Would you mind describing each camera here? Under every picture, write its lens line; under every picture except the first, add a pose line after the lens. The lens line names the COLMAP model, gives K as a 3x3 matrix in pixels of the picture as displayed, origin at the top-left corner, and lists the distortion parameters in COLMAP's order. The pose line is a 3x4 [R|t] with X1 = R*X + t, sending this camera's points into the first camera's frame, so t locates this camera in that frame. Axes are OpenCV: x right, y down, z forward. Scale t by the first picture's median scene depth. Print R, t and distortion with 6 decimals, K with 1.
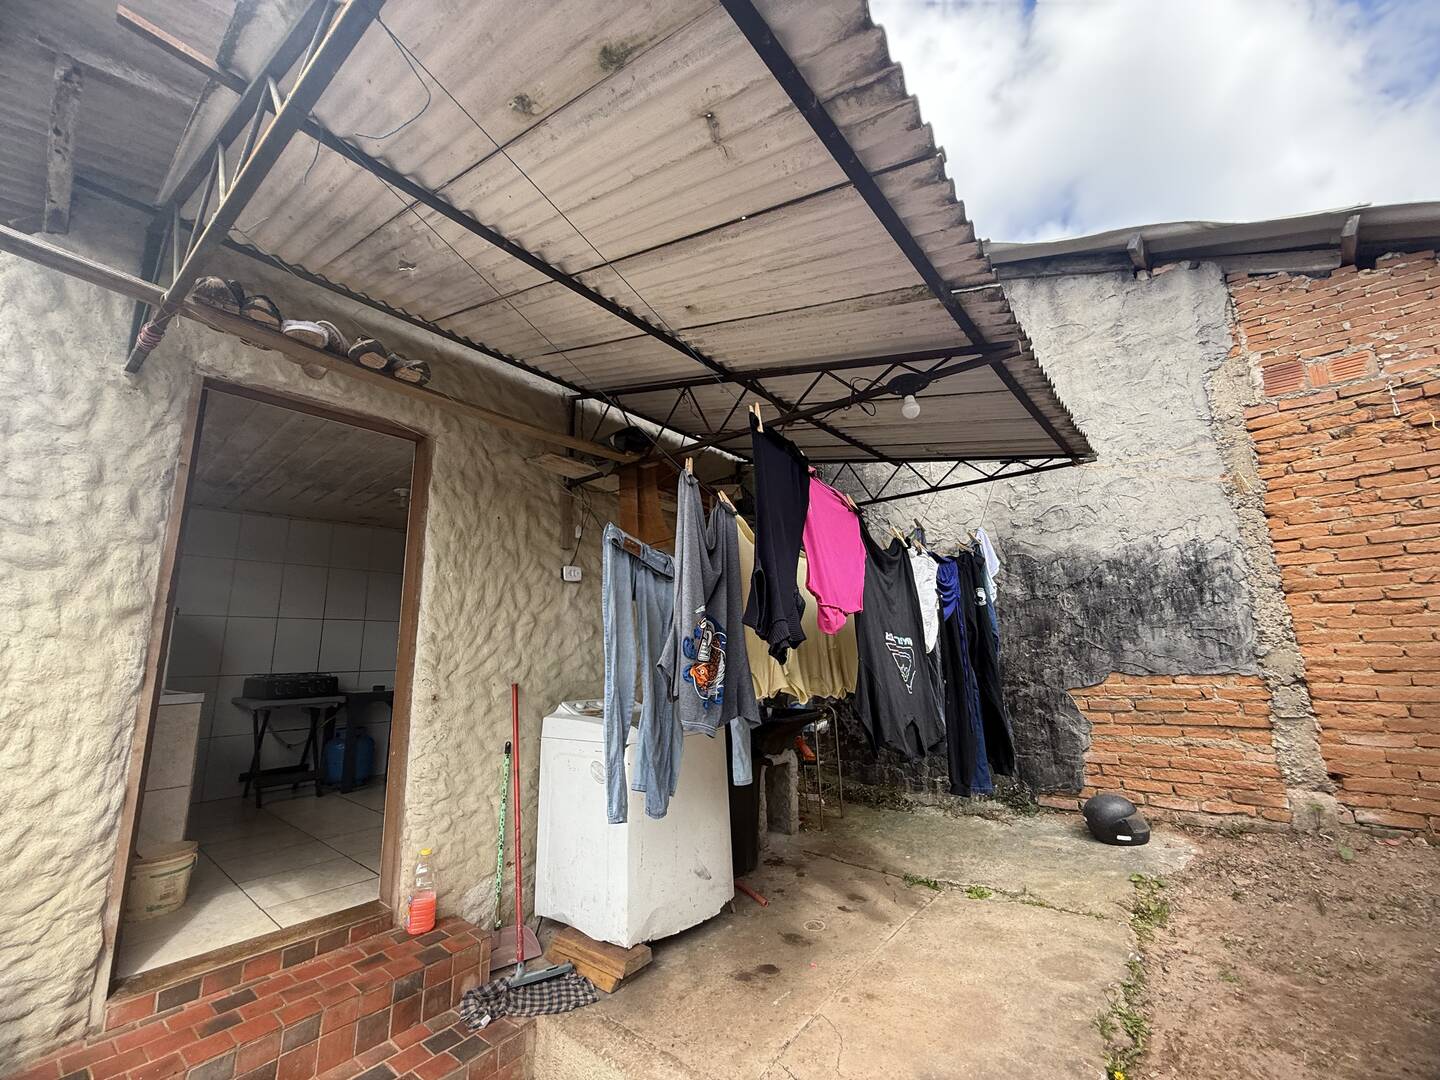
lens RADIAL K [[573.4, 0, 717.5], [0, 573.4, 546.1], [0, 0, 1]] dist [-0.000303, 0.000054]
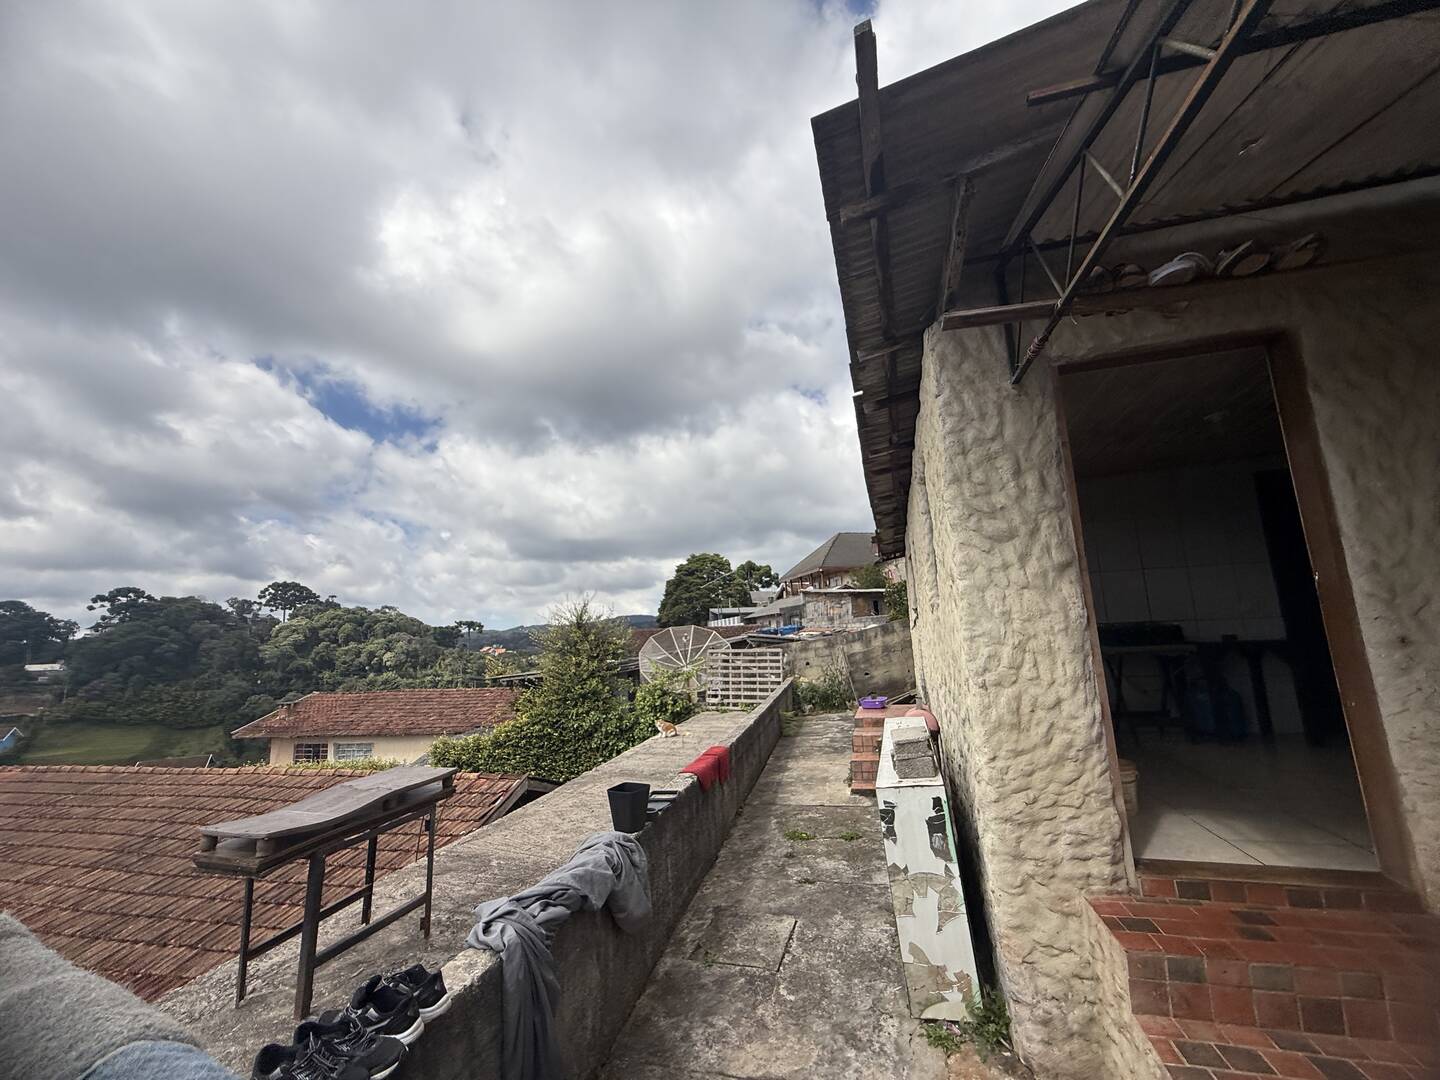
lens RADIAL K [[573.1, 0, 715.9], [0, 573.1, 545.0], [0, 0, 1]] dist [-0.001913, 0.000207]
pose [[0.394836, -0.139213, -0.908143, -0.146754], [0.202407, 0.977348, -0.061821, -0.006042], [0.896178, -0.159406, 0.414070, -0.163679]]
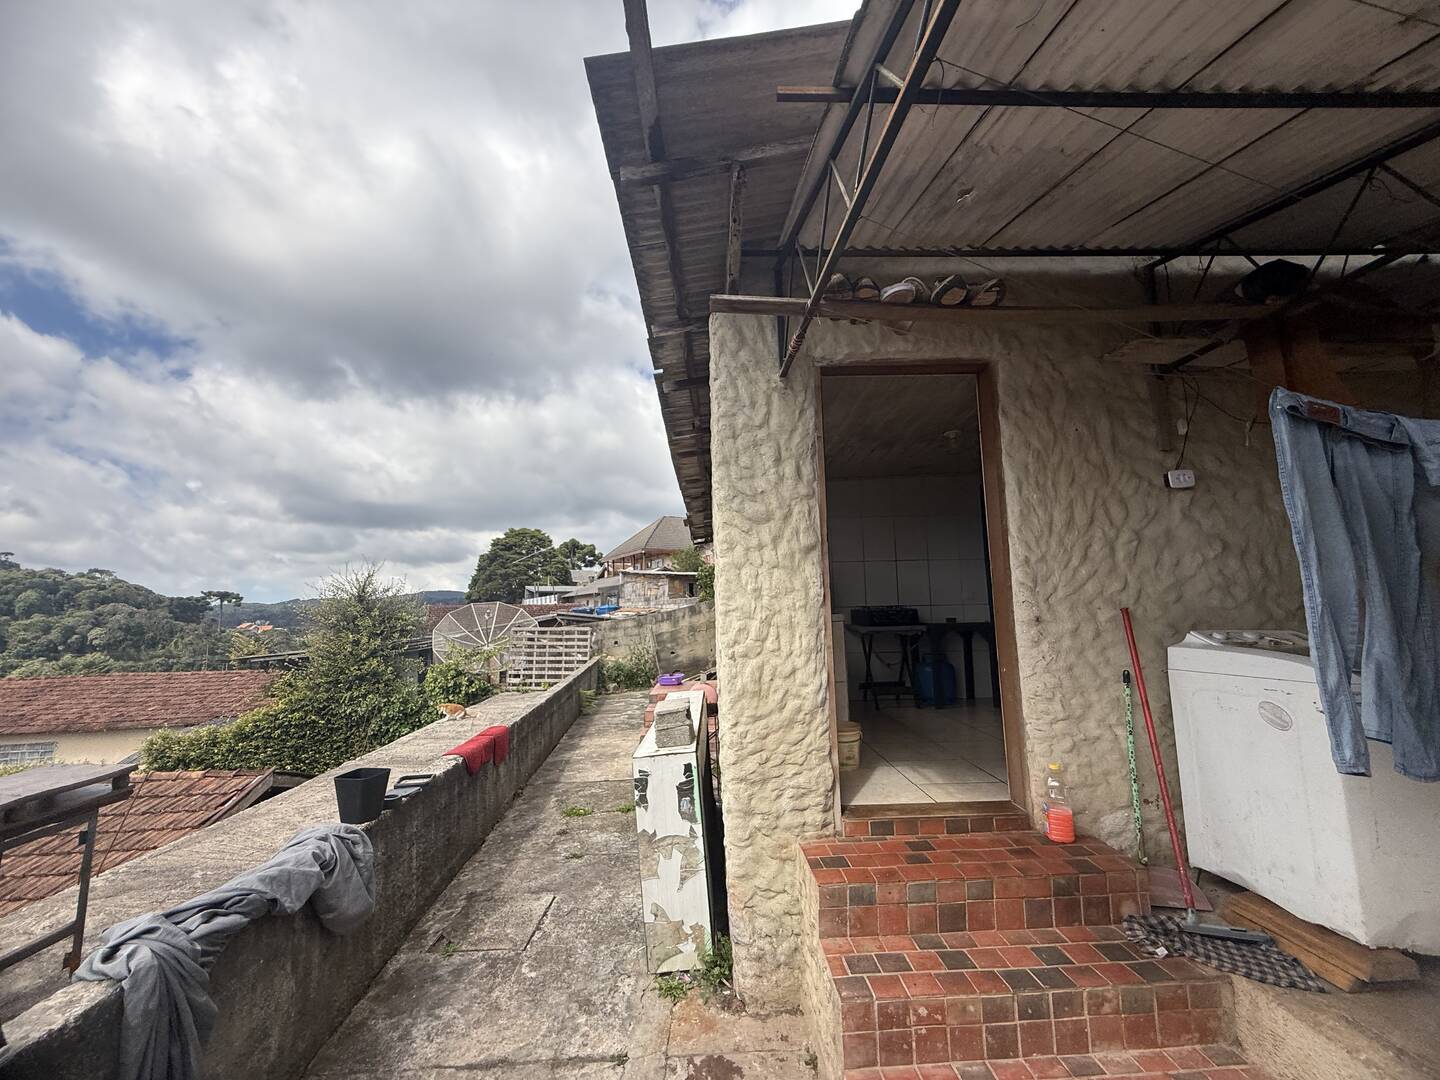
lens RADIAL K [[573.4, 0, 717.5], [0, 573.4, 546.1], [0, 0, 1]] dist [-0.000303, 0.000054]
pose [[0.654141, -0.078356, -0.752303, -0.104275], [0.147584, 0.988725, 0.025345, 0.033028], [0.741835, -0.127607, 0.658329, -0.063169]]
